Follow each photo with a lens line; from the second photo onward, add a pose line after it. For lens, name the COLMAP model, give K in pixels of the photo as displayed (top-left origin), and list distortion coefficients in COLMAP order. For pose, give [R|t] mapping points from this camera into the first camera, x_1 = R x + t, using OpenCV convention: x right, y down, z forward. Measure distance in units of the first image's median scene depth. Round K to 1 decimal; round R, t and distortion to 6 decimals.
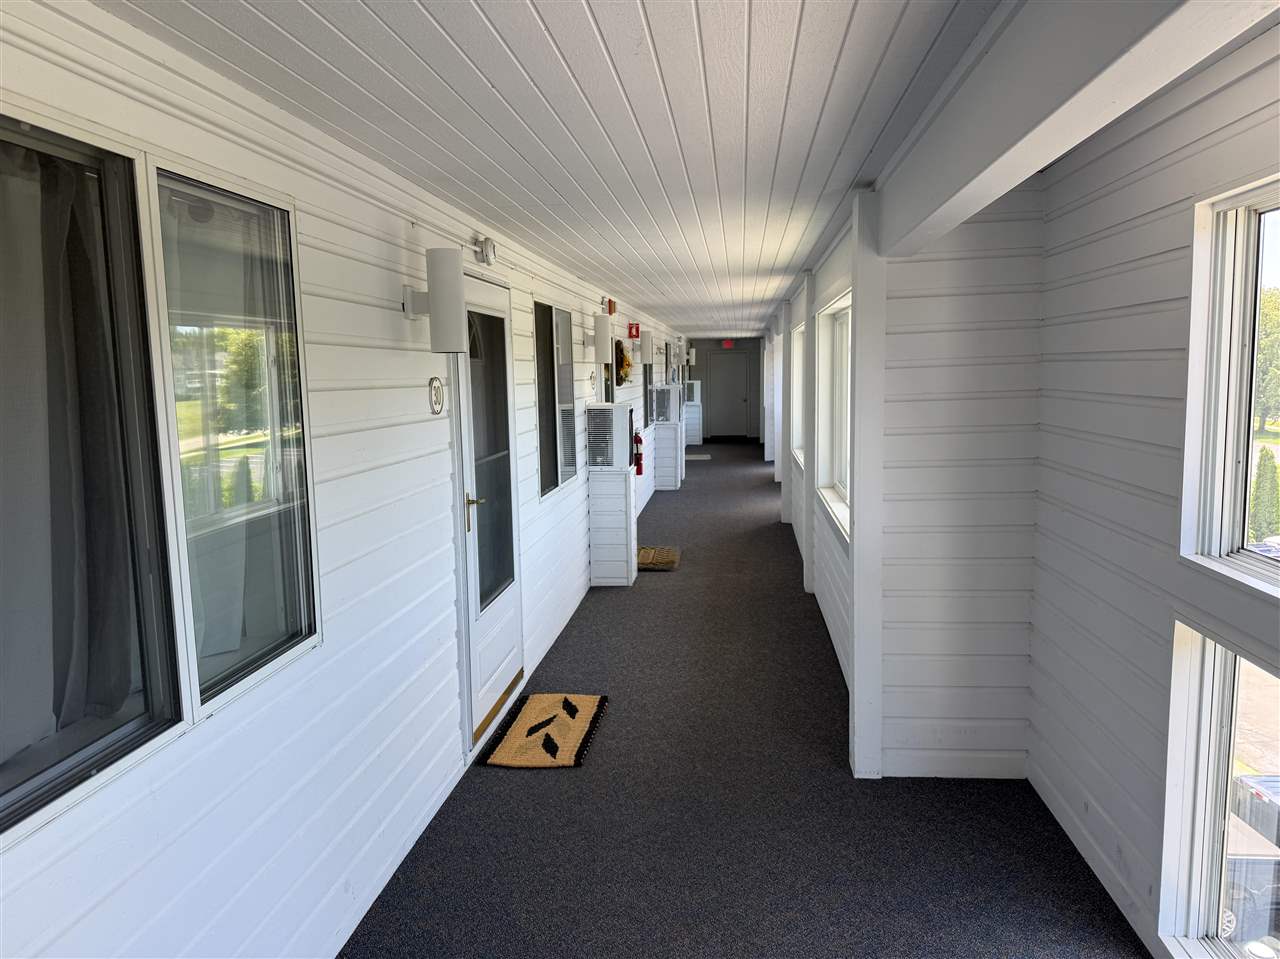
lens RADIAL K [[891.3, 0, 639.9], [0, 891.3, 477.1], [0, 0, 1]] dist [-0.028643, -0.001536]
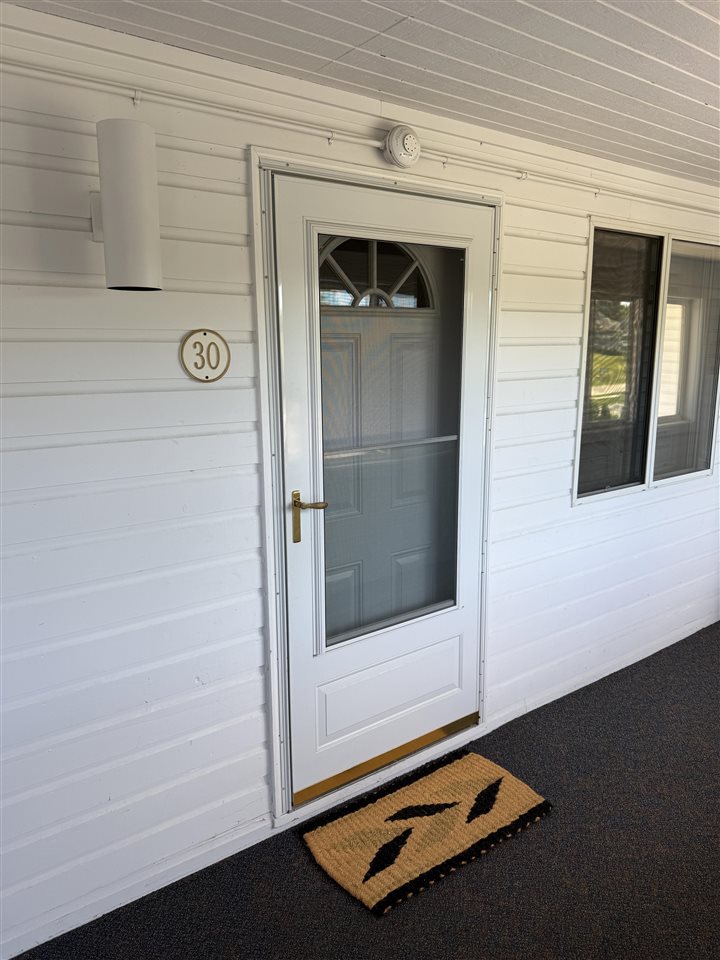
lens RADIAL K [[668.4, 0, 360.1], [0, 668.4, 482.5], [0, 0, 1]] dist [-0.028643, -0.001536]
pose [[0.665172, 0.165903, -0.728026, 0.221226], [-0.092749, 0.985811, 0.139906, -0.066058], [0.740908, -0.025538, 0.671121, 0.621141]]
